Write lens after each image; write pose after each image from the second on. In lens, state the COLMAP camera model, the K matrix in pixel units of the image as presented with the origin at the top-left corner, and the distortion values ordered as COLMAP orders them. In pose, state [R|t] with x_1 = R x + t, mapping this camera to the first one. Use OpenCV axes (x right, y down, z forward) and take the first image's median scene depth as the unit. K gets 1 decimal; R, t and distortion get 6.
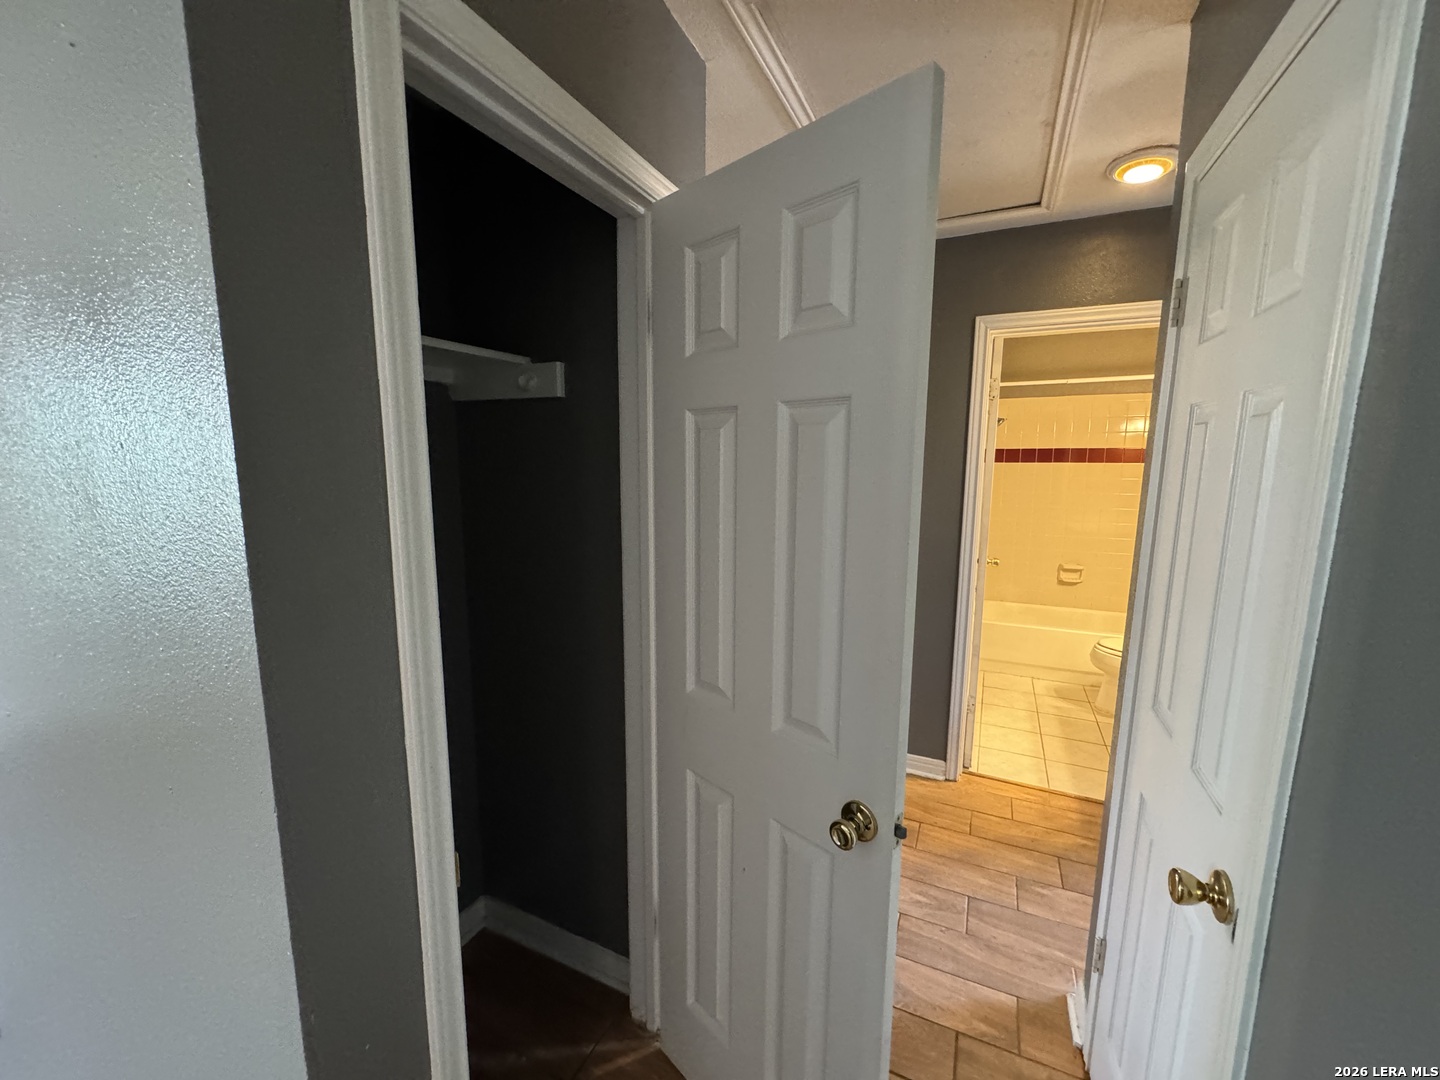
lens RADIAL K [[574.5, 0, 714.9], [0, 574.5, 537.9], [0, 0, 1]] dist [-0.009154, 0.002345]
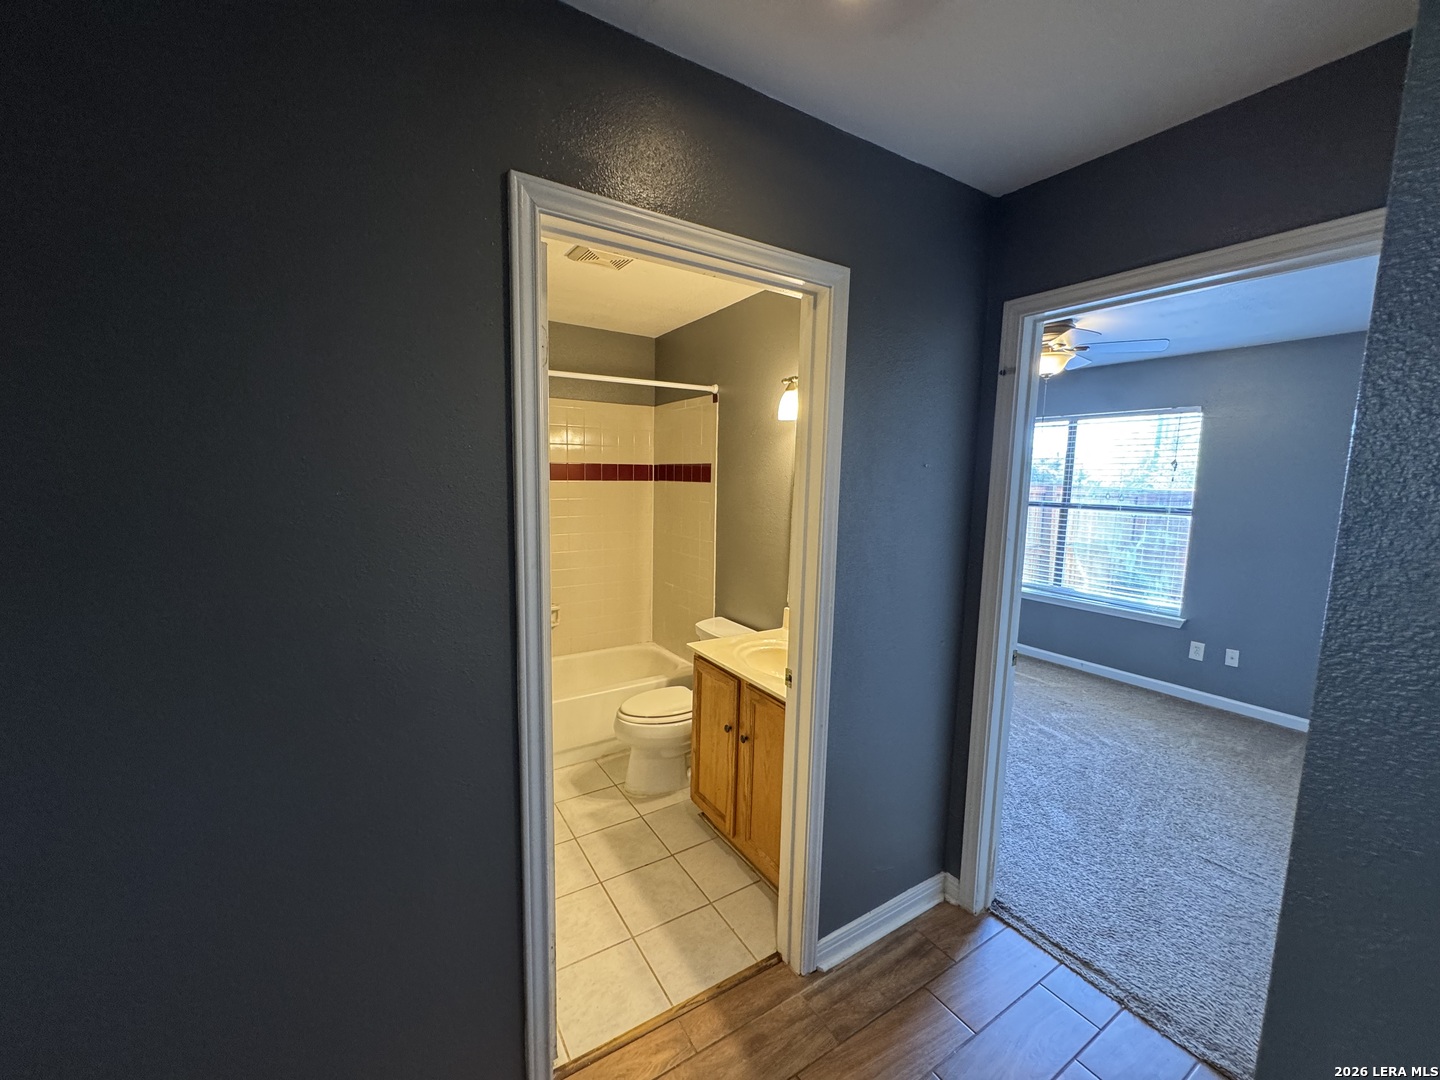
lens RADIAL K [[574.5, 0, 720.4], [0, 574.5, 540.4], [0, 0, 1]] dist [-0.009154, 0.002345]
pose [[0.534230, -0.087810, 0.840766, 0.167706], [0.099684, 0.994195, 0.040494, -0.118405], [-0.839441, 0.062177, 0.539882, 0.758260]]
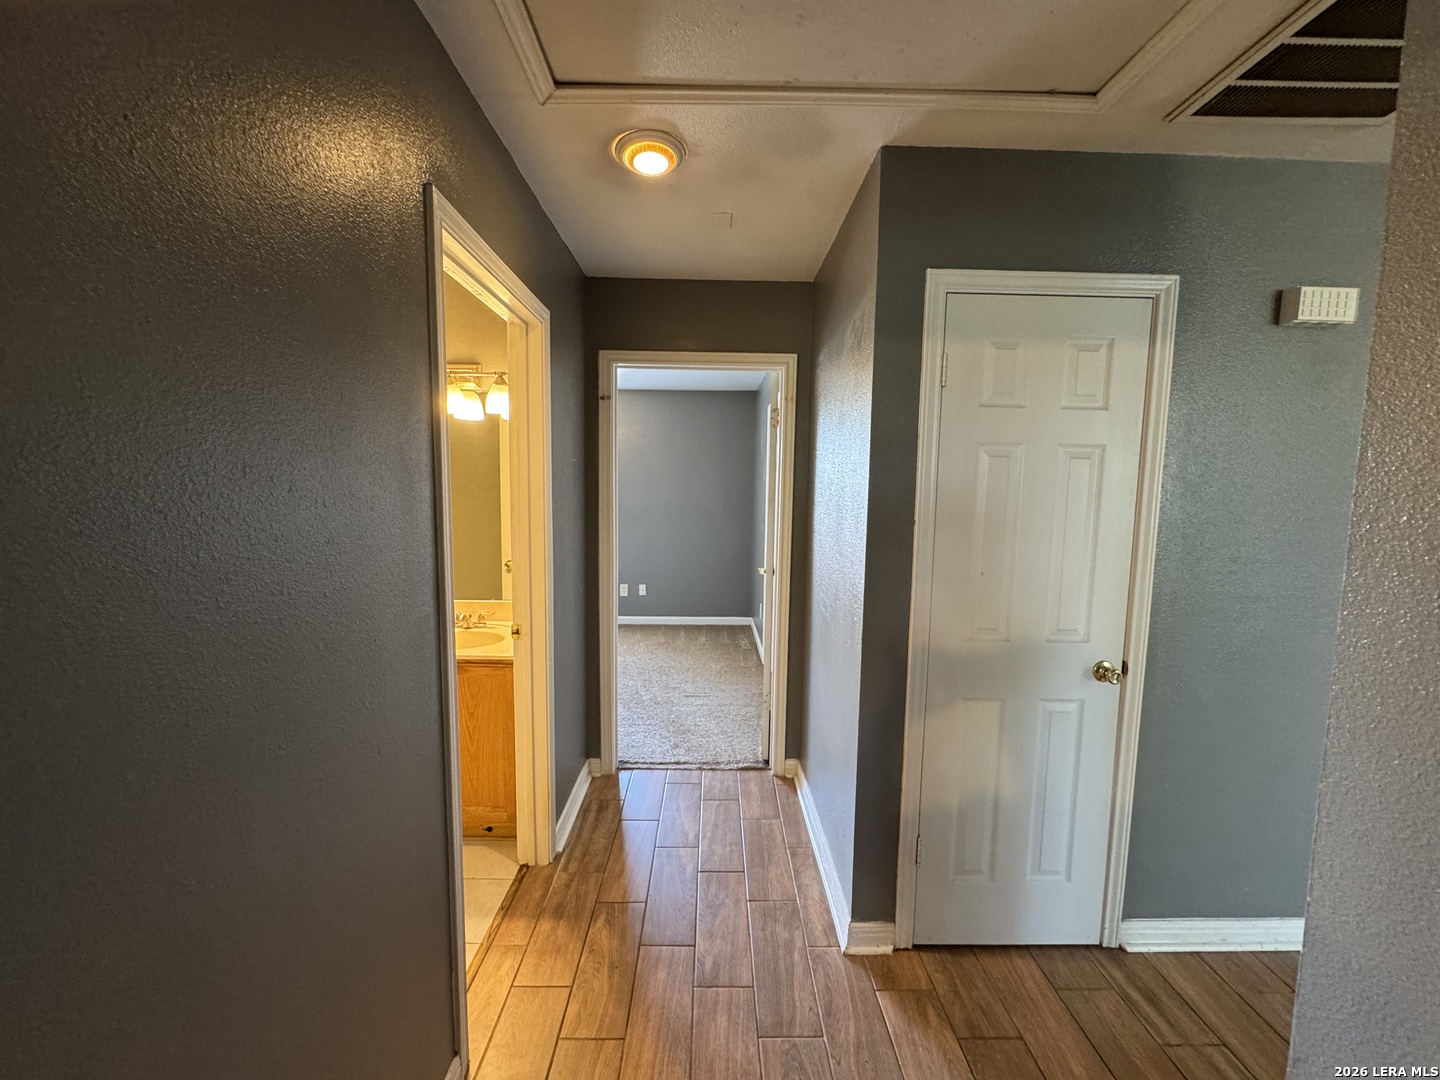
lens RADIAL K [[574.5, 0, 722.9], [0, 574.5, 539.9], [0, 0, 1]] dist [-0.009154, 0.002345]
pose [[-0.445921, -0.092396, 0.890291, -0.157025], [0.110700, 0.981328, 0.157290, -0.155669], [-0.888200, 0.168694, -0.427367, 1.233330]]
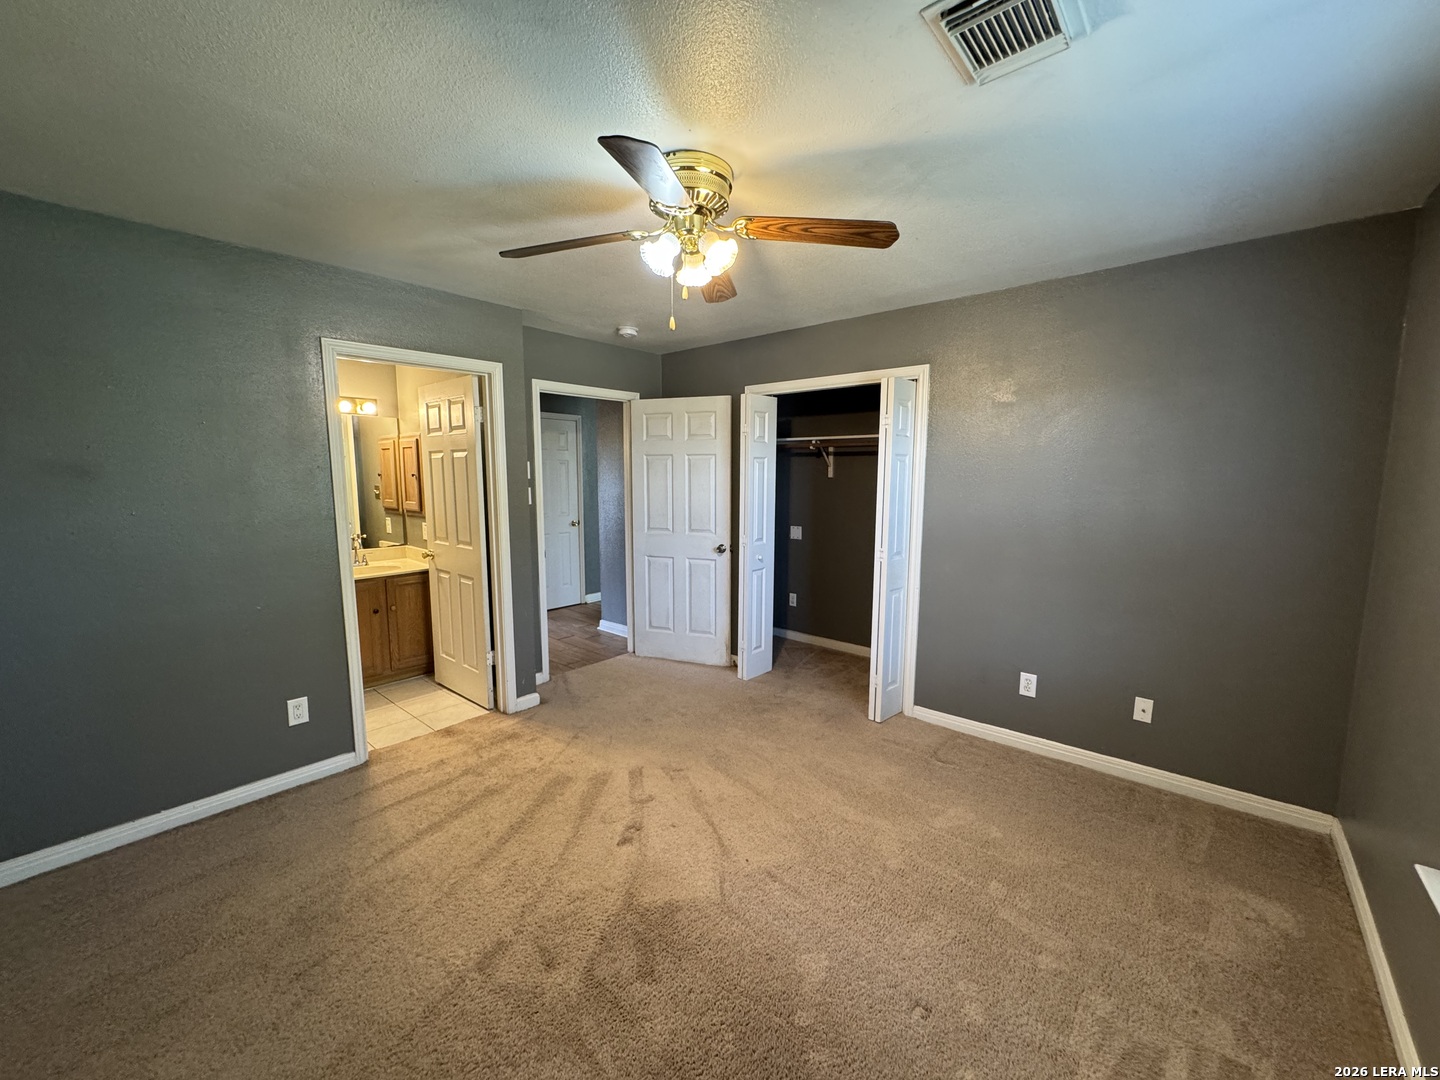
lens RADIAL K [[574.5, 0, 721.6], [0, 574.5, 540.1], [0, 0, 1]] dist [-0.009154, 0.002345]
pose [[-0.963345, -0.040481, 0.265195, -1.134939], [0.030726, 0.965394, 0.258978, -0.418035], [-0.266502, 0.257633, -0.928764, 2.871454]]
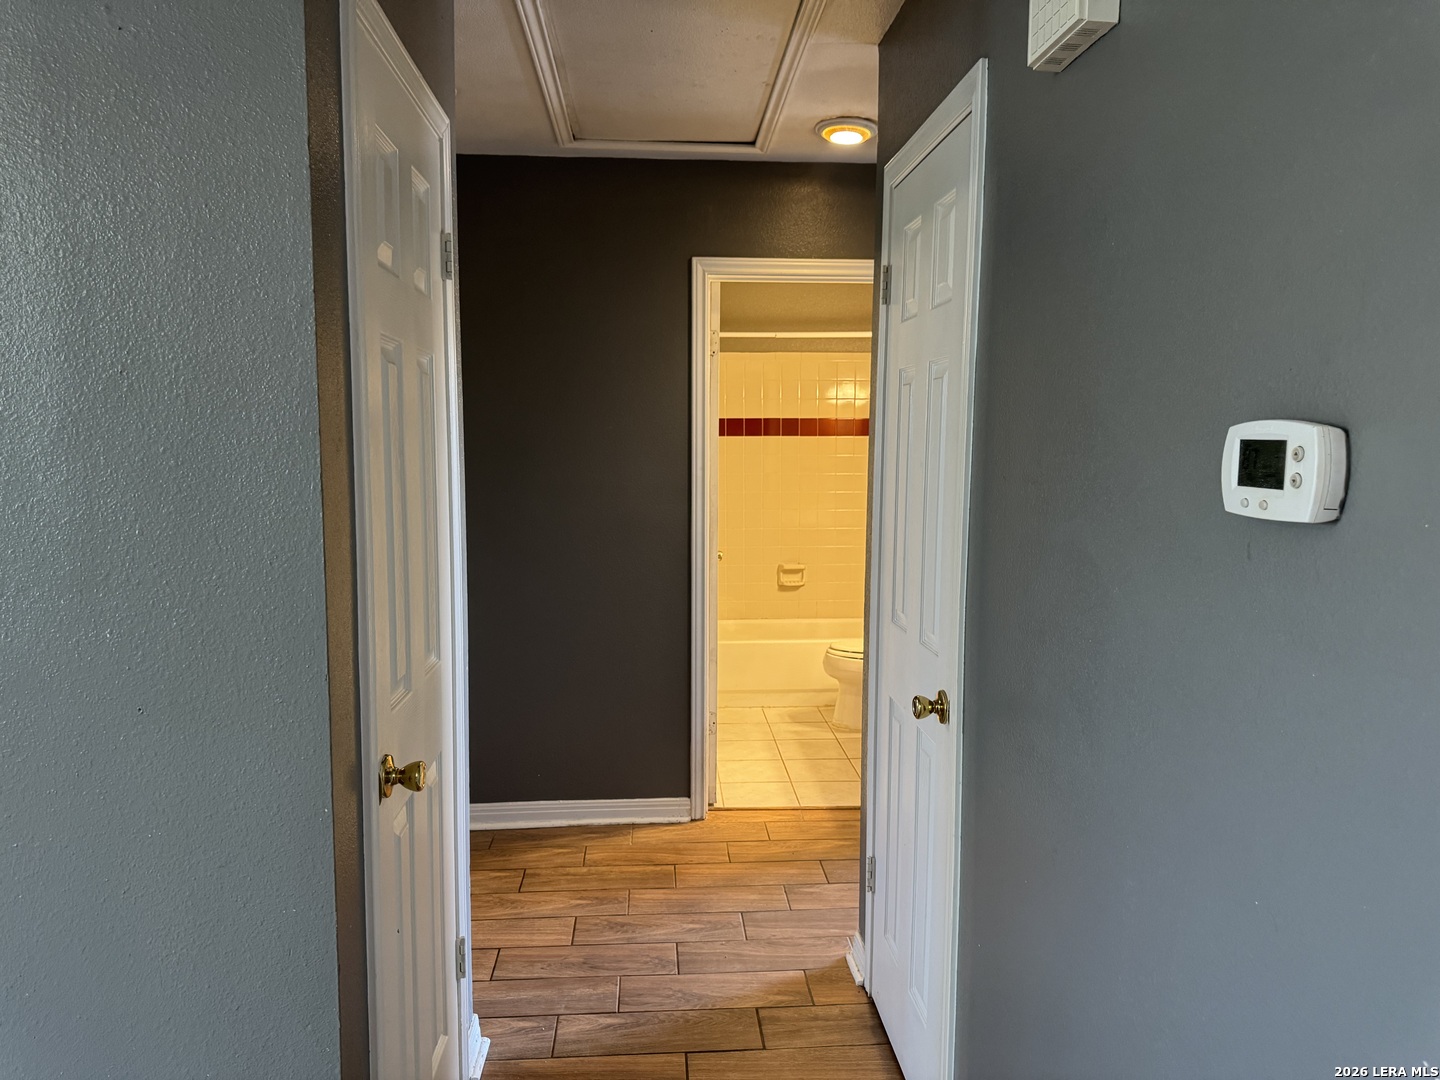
lens RADIAL K [[1018.3, 0, 711.1], [0, 1018.3, 538.8], [0, 0, 1]] dist [0.051259, -0.046944]
pose [[0.874967, -0.047847, 0.481812, -0.326200], [0.067988, 0.997387, -0.024418, 0.085619], [-0.479385, 0.054123, 0.875934, -0.387342]]
